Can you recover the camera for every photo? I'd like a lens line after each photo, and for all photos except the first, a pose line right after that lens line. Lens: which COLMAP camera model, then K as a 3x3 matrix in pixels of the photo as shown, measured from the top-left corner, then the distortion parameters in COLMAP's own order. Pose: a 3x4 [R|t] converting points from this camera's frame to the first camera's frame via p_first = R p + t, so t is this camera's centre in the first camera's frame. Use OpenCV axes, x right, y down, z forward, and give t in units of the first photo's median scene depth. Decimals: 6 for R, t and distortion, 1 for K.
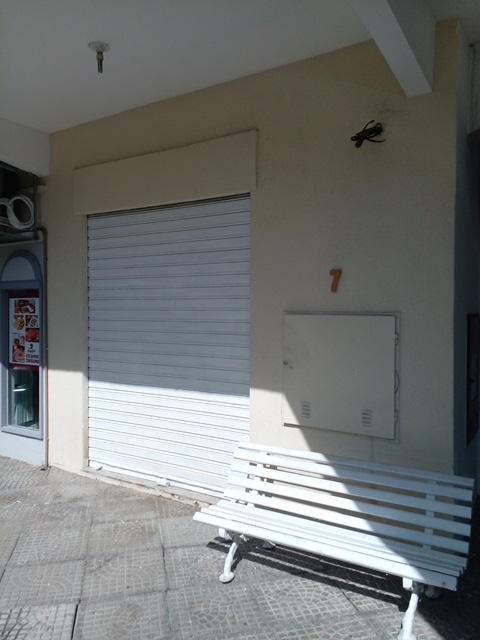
lens RADIAL K [[515.4, 0, 240.0], [0, 515.4, 320.0], [0, 0, 1]] dist [0.062721, -0.090747]
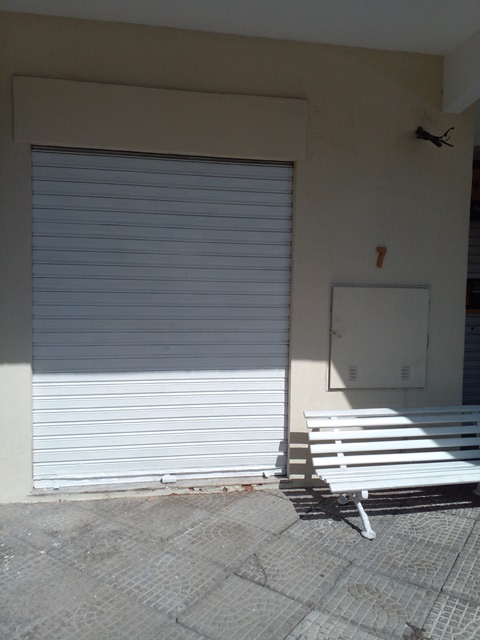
lens RADIAL K [[515.4, 0, 240.0], [0, 515.4, 320.0], [0, 0, 1]] dist [0.062721, -0.090747]
pose [[0.724920, -0.034042, 0.687991, -0.786559], [-0.000644, 0.998744, 0.050096, 0.004733], [-0.688833, -0.036758, 0.723988, 0.363346]]
